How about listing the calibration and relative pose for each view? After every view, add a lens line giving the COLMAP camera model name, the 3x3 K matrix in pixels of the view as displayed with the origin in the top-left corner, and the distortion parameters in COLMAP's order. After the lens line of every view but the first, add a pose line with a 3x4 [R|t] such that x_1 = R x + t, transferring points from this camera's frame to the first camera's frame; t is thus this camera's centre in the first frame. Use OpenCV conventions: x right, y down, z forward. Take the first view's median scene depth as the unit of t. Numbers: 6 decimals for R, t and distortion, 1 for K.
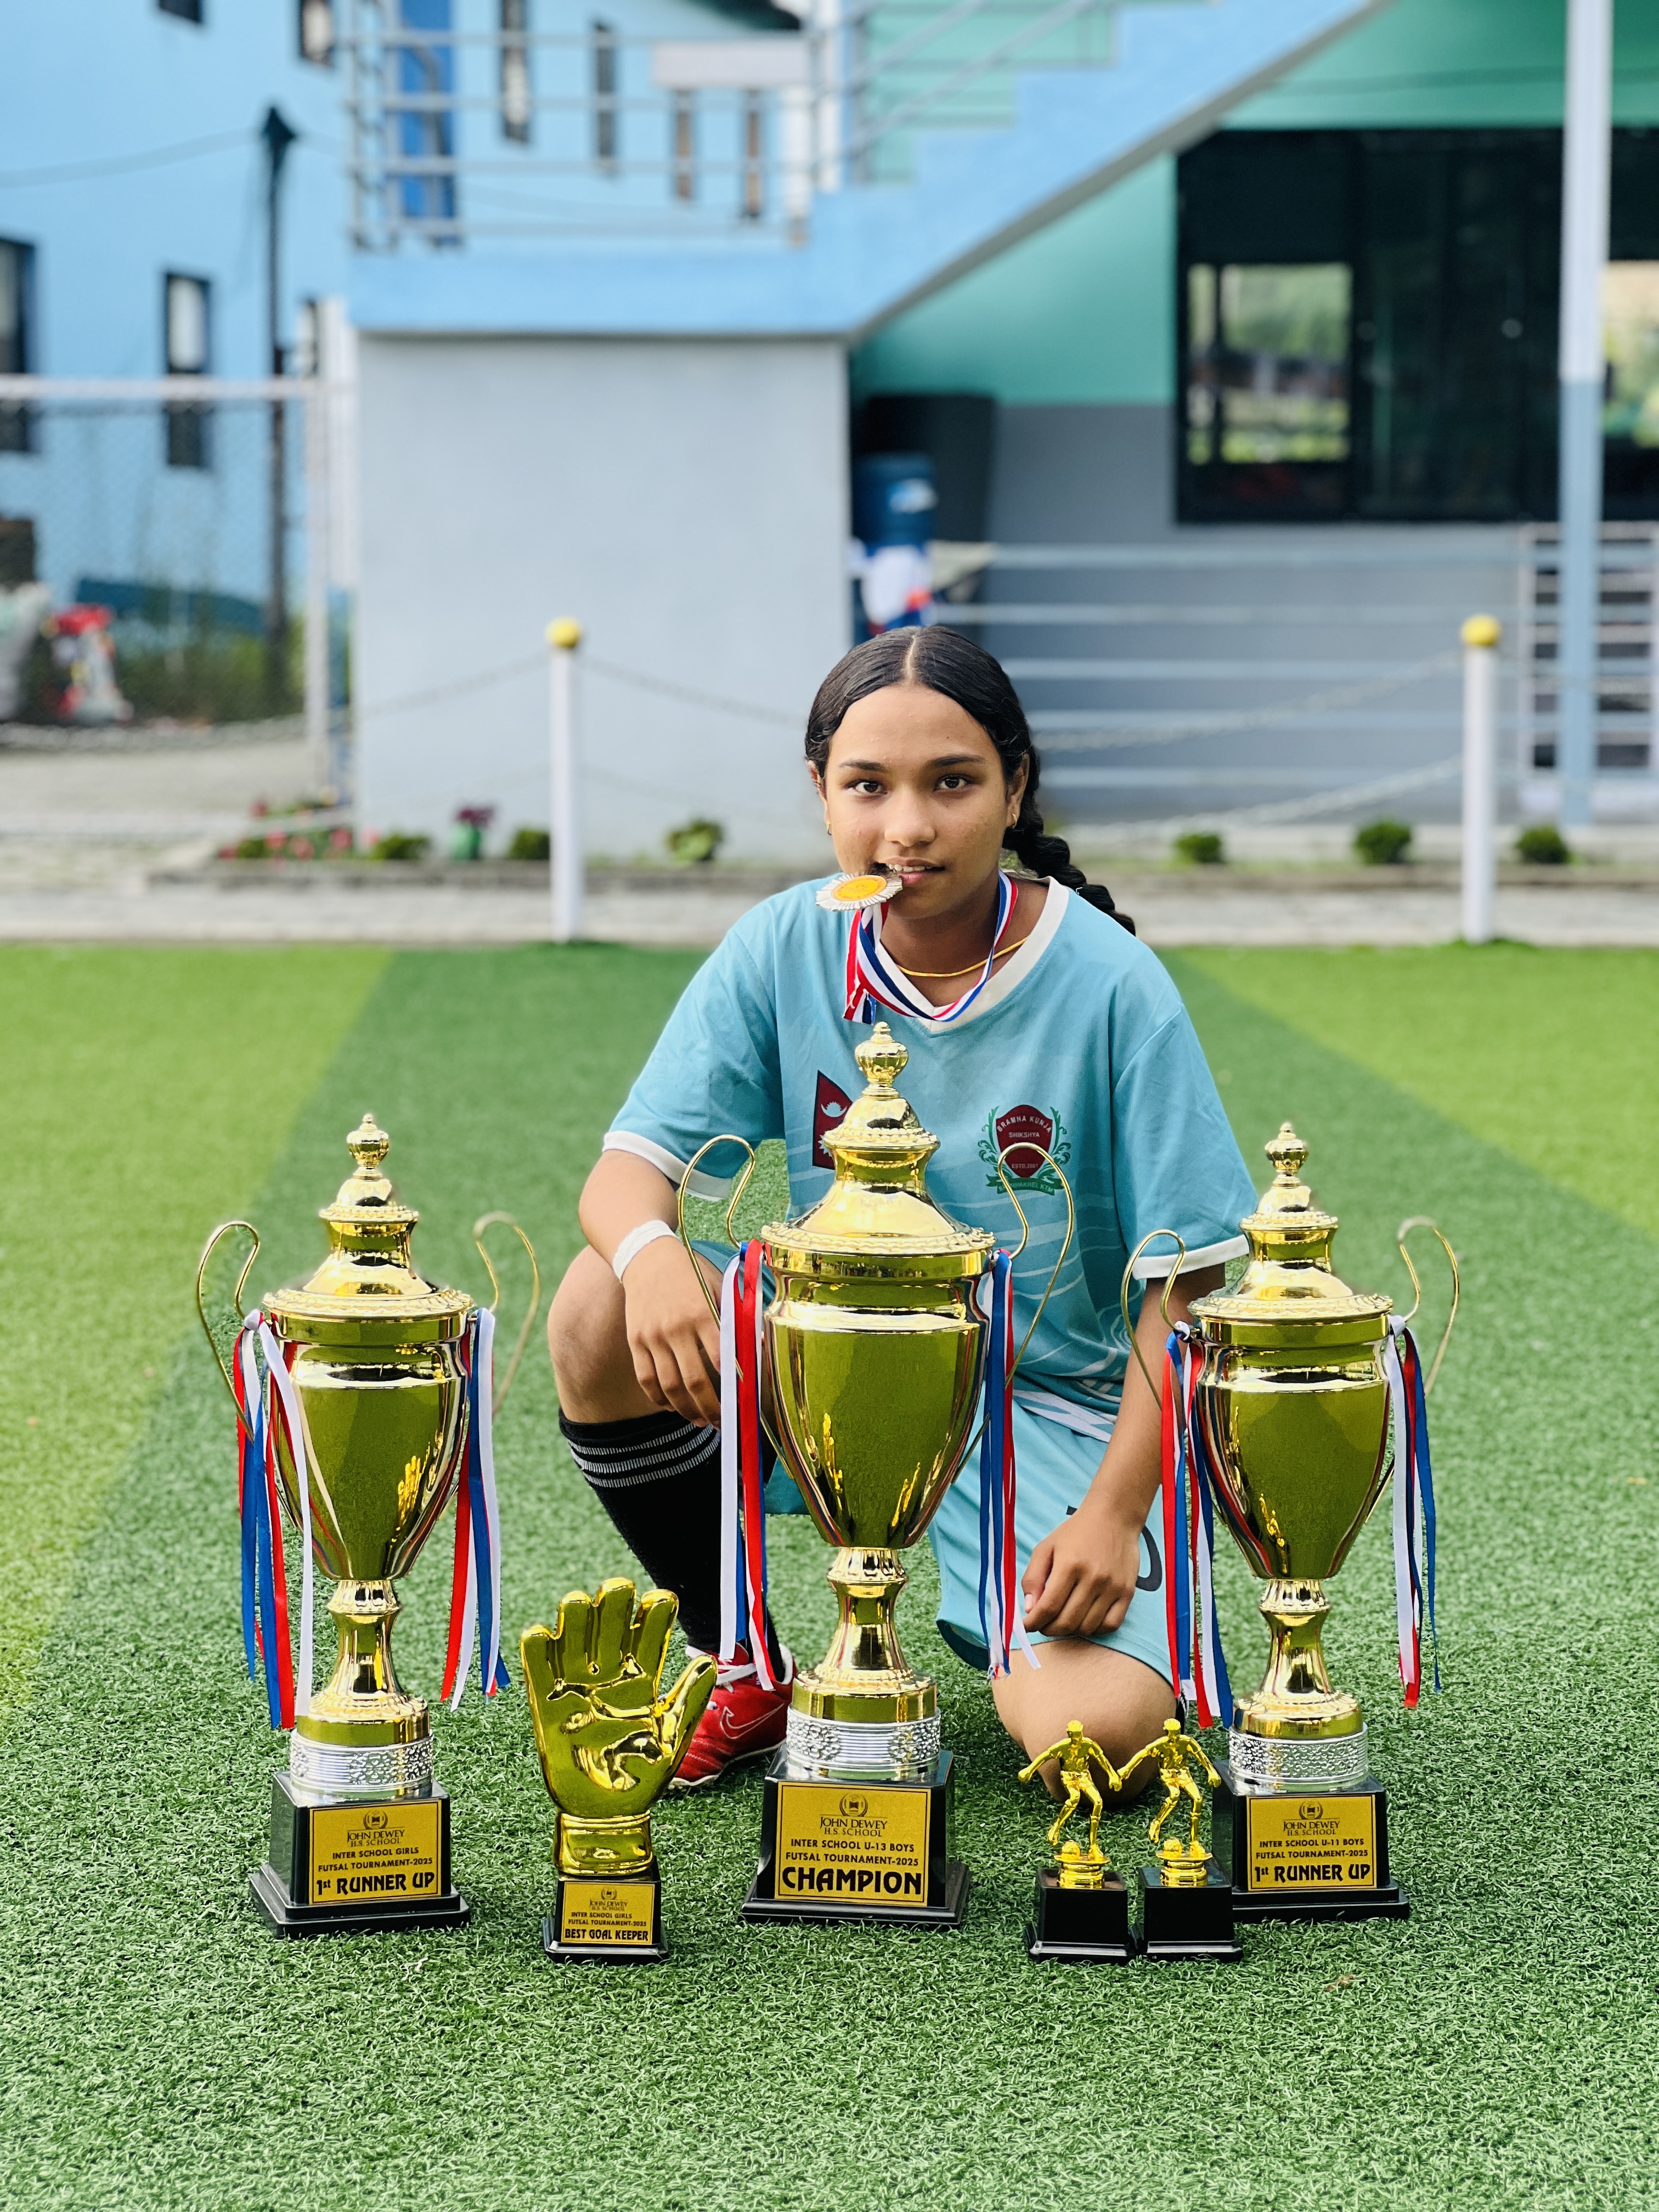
lens RADIAL K [[4936.9, 0, 853.7], [0, 4936.9, 1092.1], [0, 0, 1]] dist [0.176909, 0.411647]
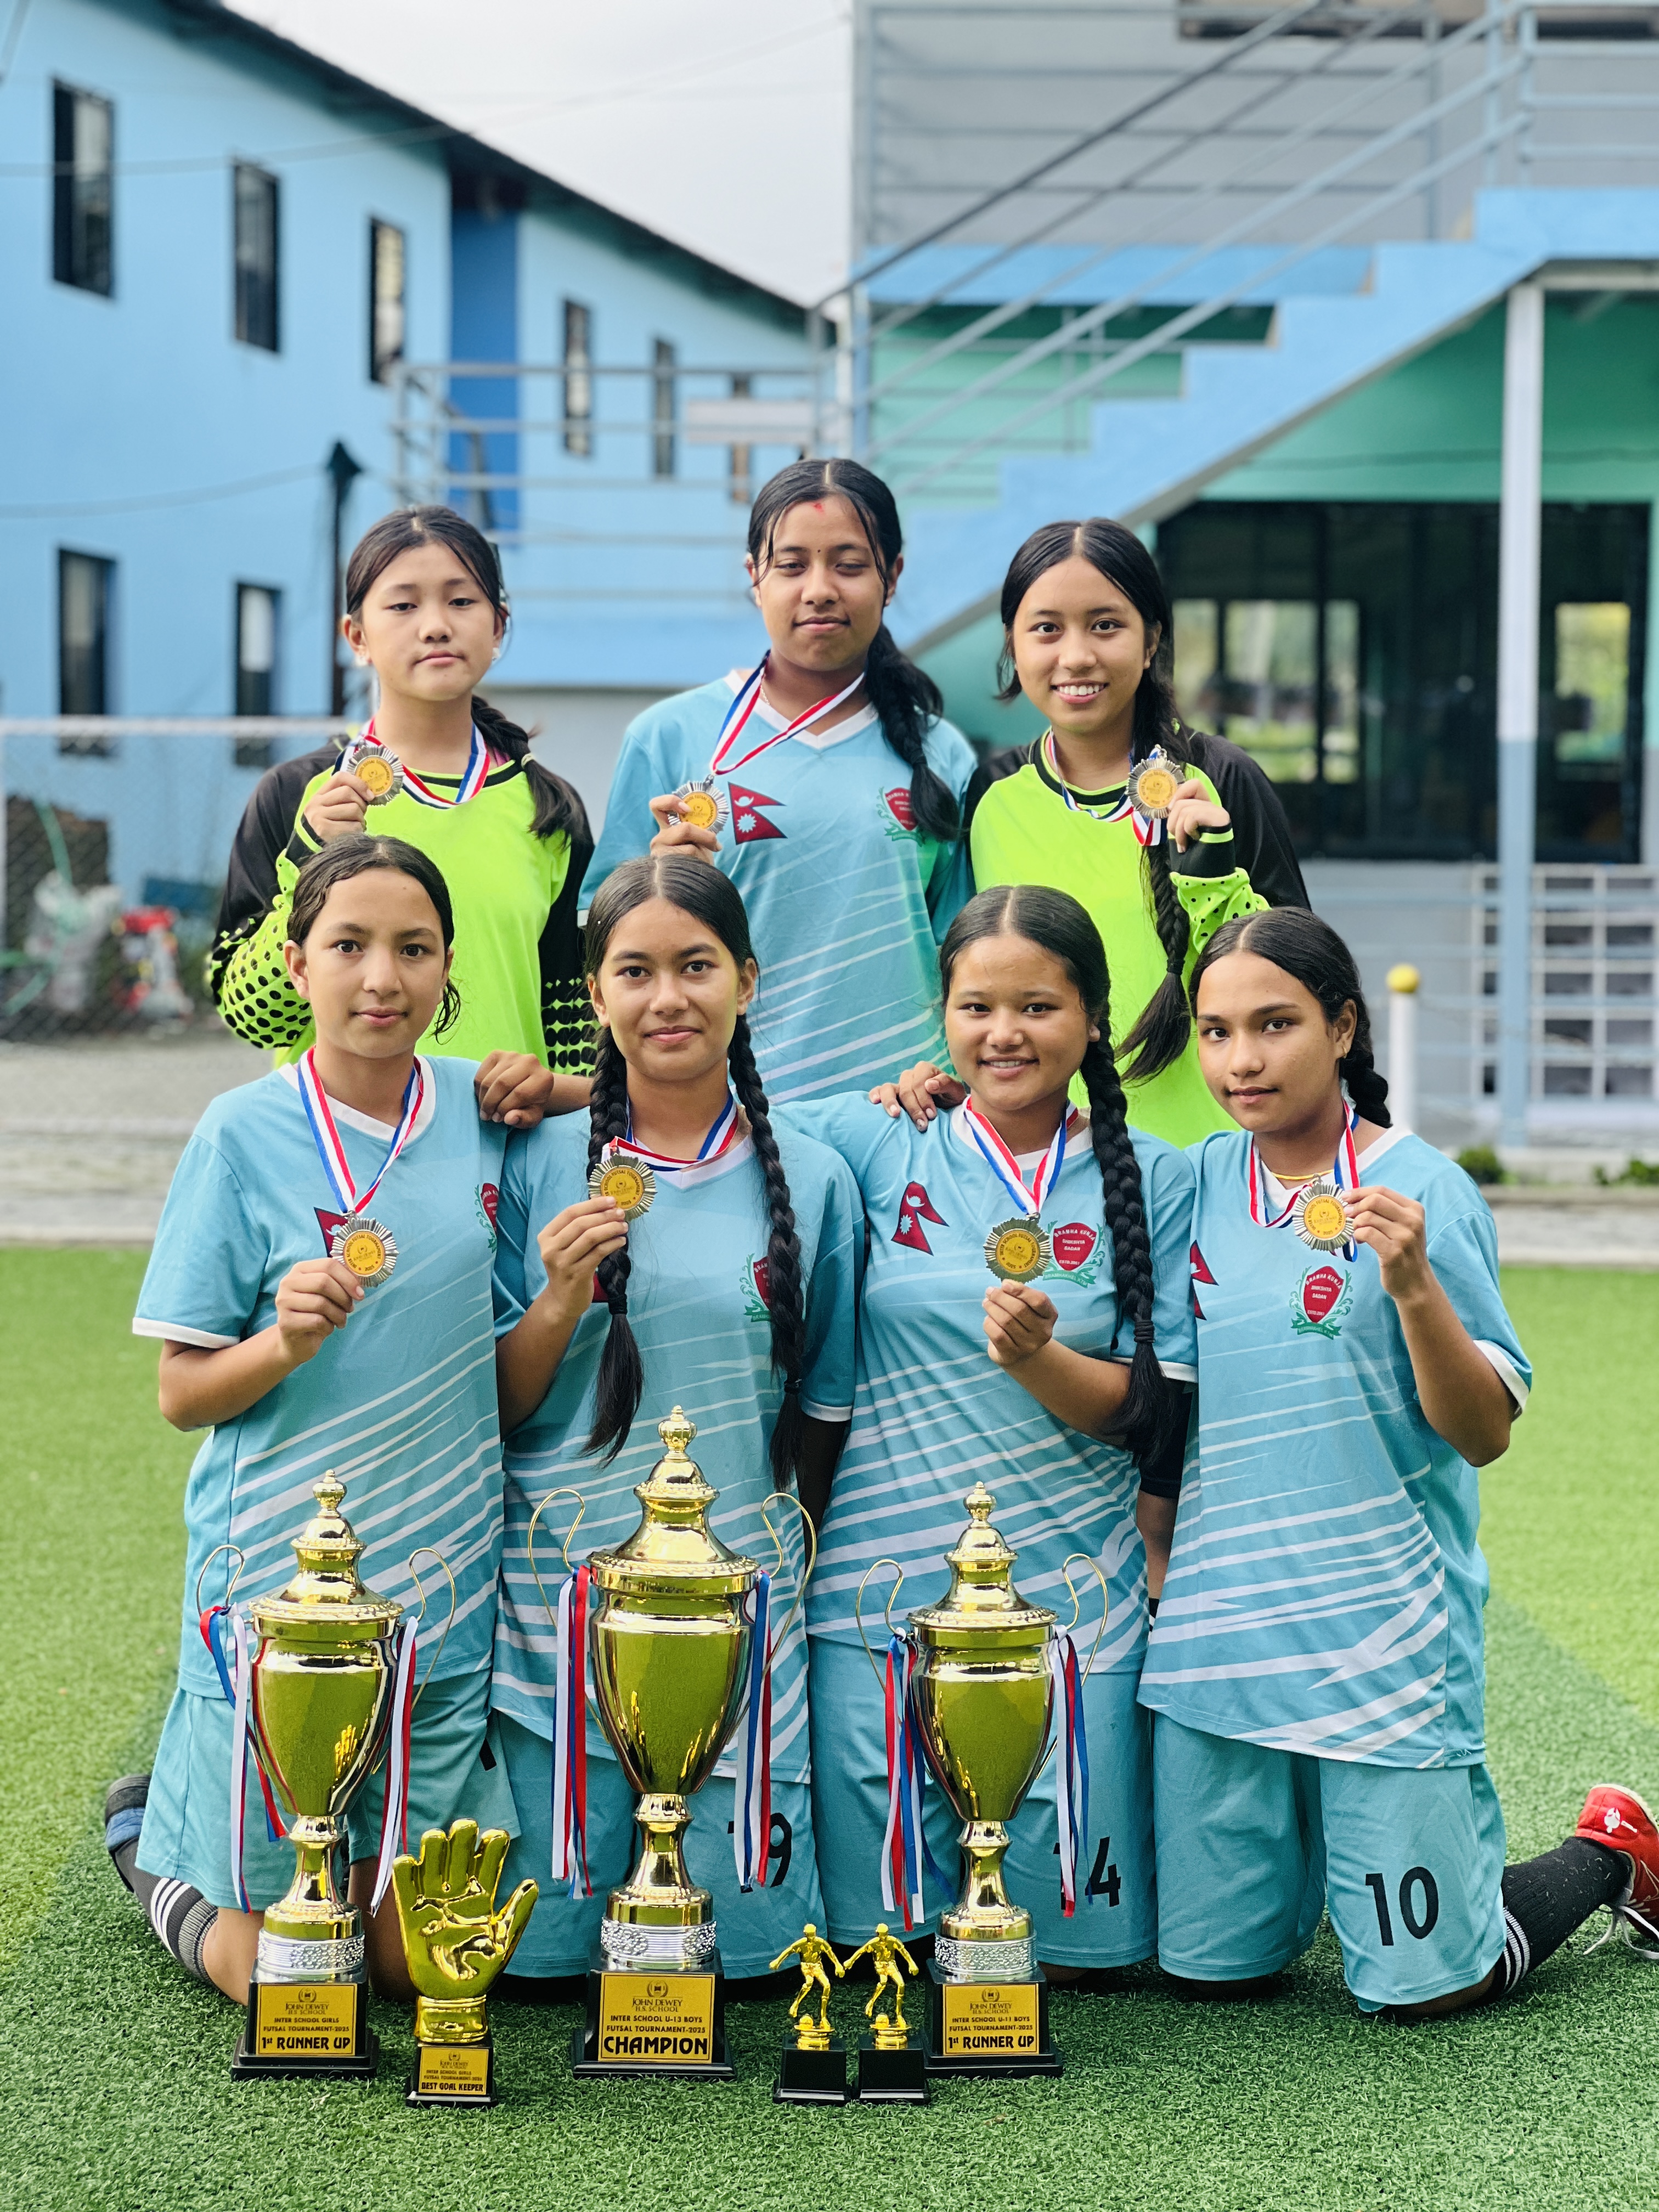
lens RADIAL K [[4901.4, 0, 865.3], [0, 4901.4, 1075.5], [0, 0, 1]] dist [0.506427, -3.862984]
pose [[0.999889, 0.009491, -0.011462, 0.053779], [-0.010126, 0.998343, -0.056652, -0.021267], [0.010906, 0.056762, 0.998328, -0.274115]]
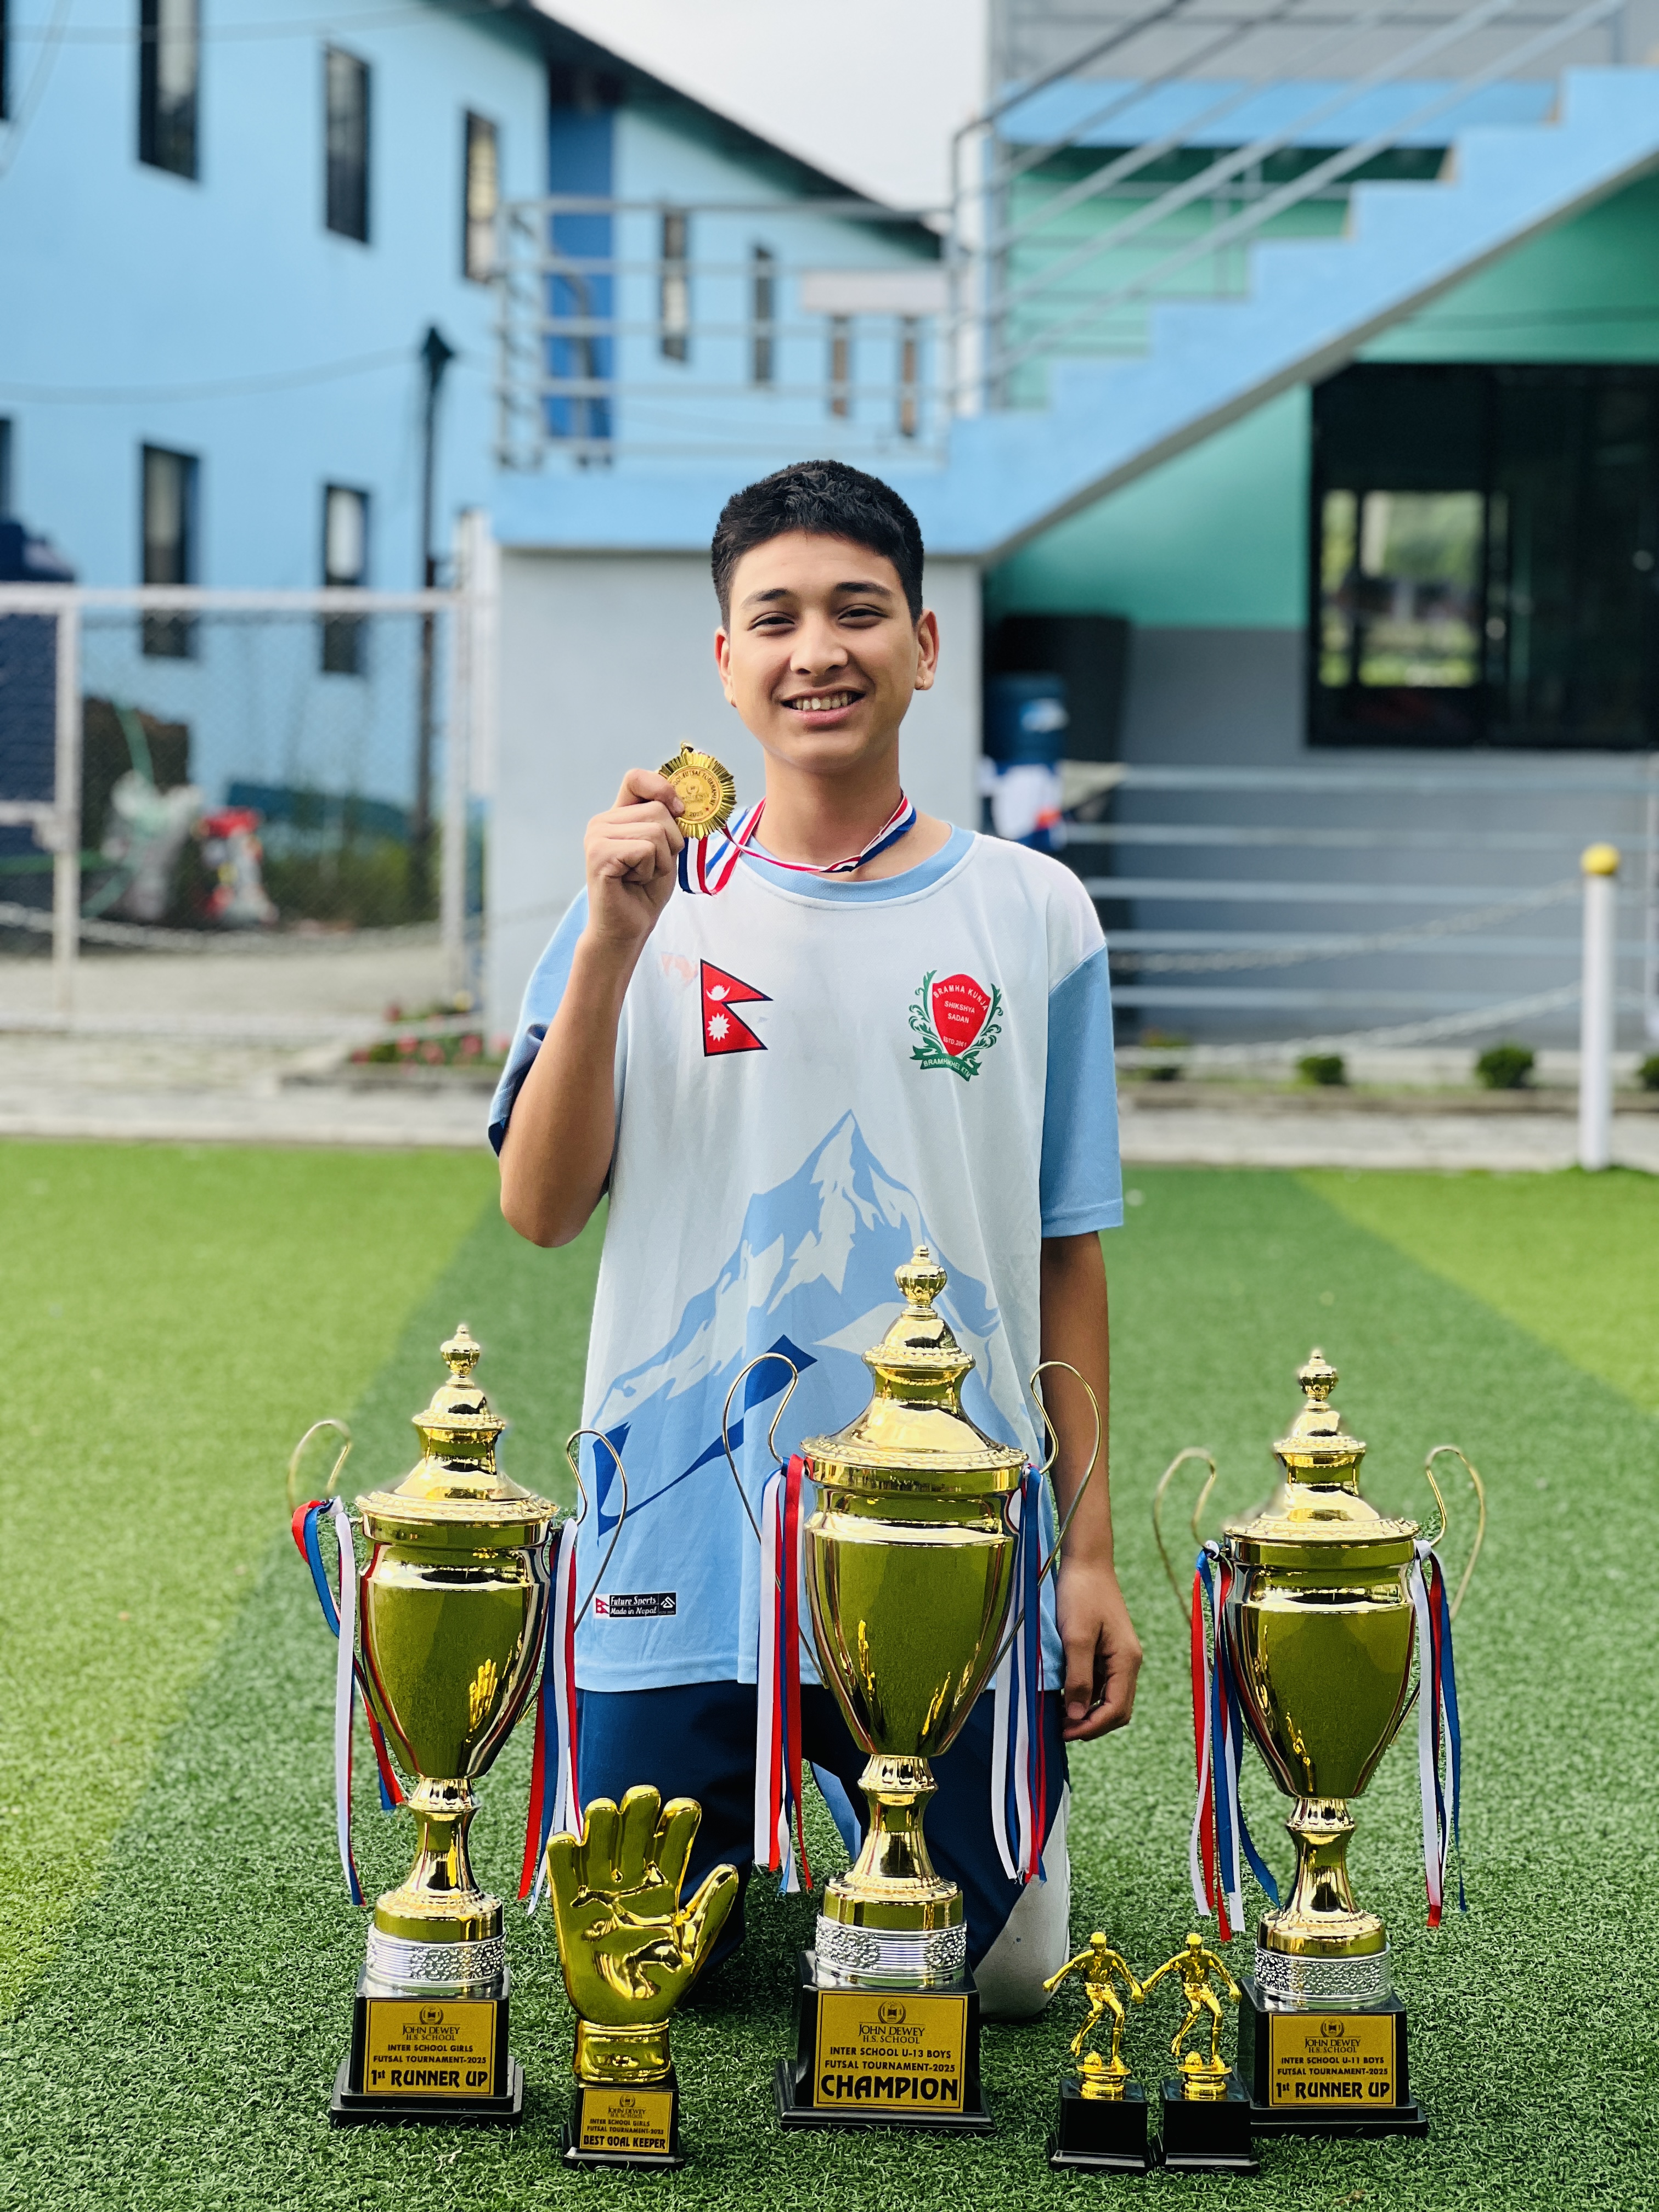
lens RADIAL K [[4914.1, 0, 844.6], [0, 4914.1, 1056.0], [0, 0, 1]] dist [0.498331, -3.847041]
pose [[0.999329, 0.018297, -0.031714, 0.015792], [-0.019842, 0.998597, -0.049101, -0.001742], [0.030771, 0.049697, 0.998290, -0.026600]]
